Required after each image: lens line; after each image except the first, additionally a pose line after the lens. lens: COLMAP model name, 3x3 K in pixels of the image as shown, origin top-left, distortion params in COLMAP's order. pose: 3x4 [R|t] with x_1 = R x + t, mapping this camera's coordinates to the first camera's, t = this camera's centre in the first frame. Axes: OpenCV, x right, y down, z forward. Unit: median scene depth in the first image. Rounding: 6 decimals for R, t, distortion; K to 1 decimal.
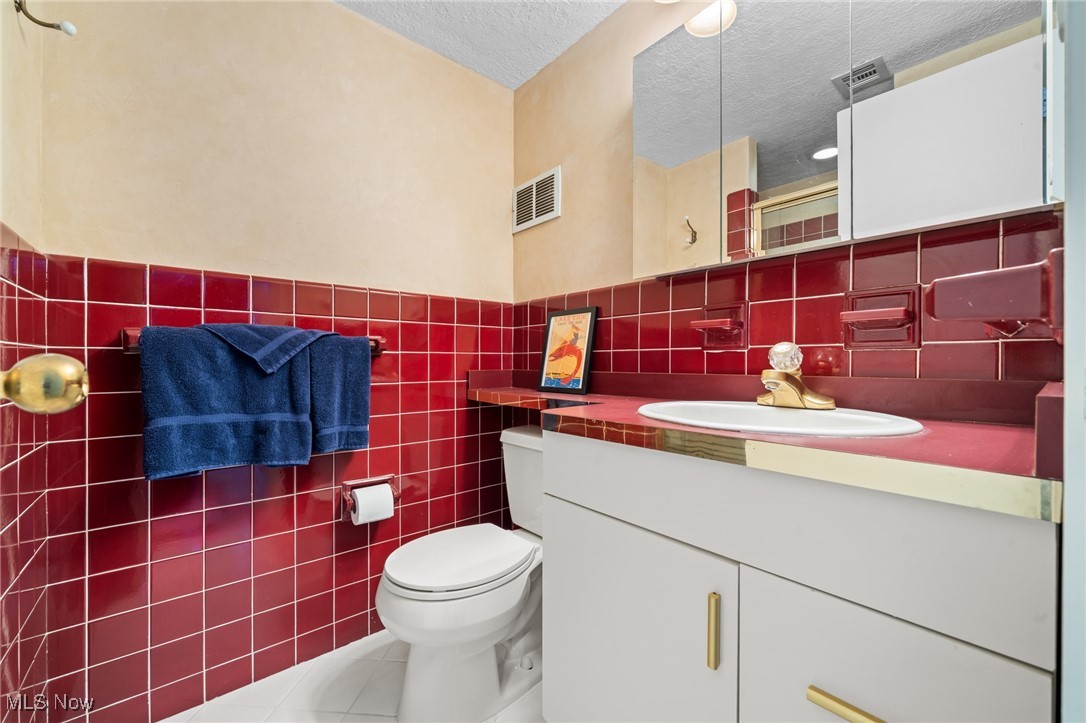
lens RADIAL K [[427.1, 0, 540.8], [0, 427.1, 366.3], [0, 0, 1]] dist [0.000779, 0.000004]
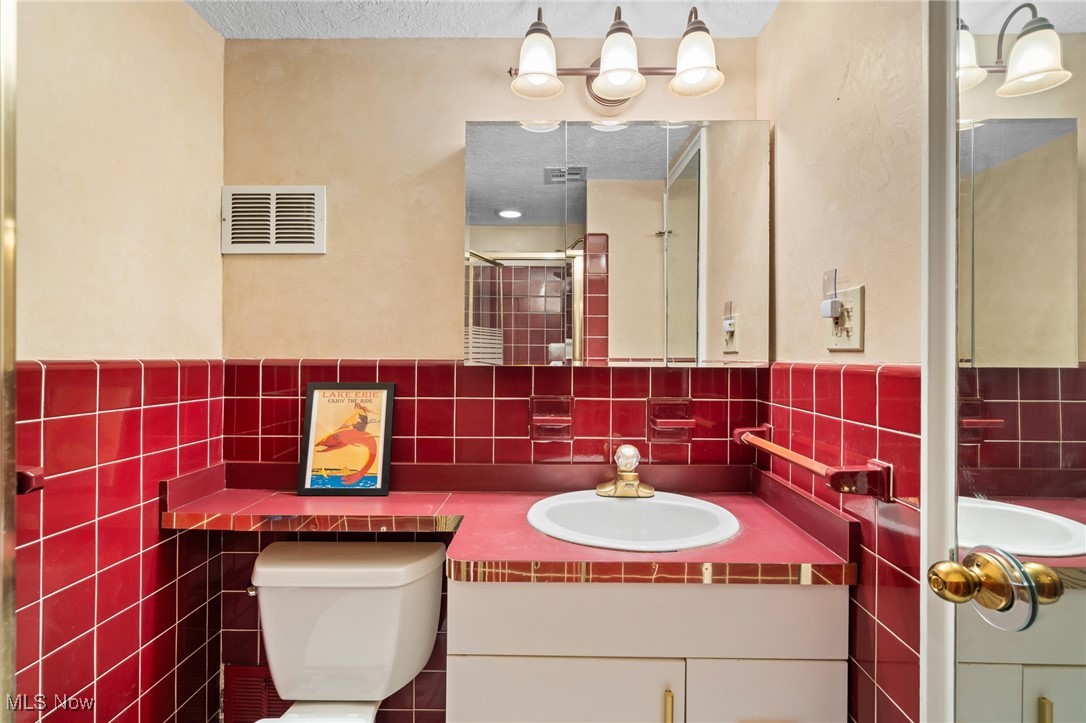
lens RADIAL K [[507.3, 0, 543.0], [0, 507.3, 361.5], [0, 0, 1]] dist [0.003405, 0.000309]
pose [[0.662393, 0.001300, 0.749155, -0.374966], [0.001911, 0.999992, -0.003426, -0.163374], [-0.749154, 0.003701, 0.662386, 0.132676]]
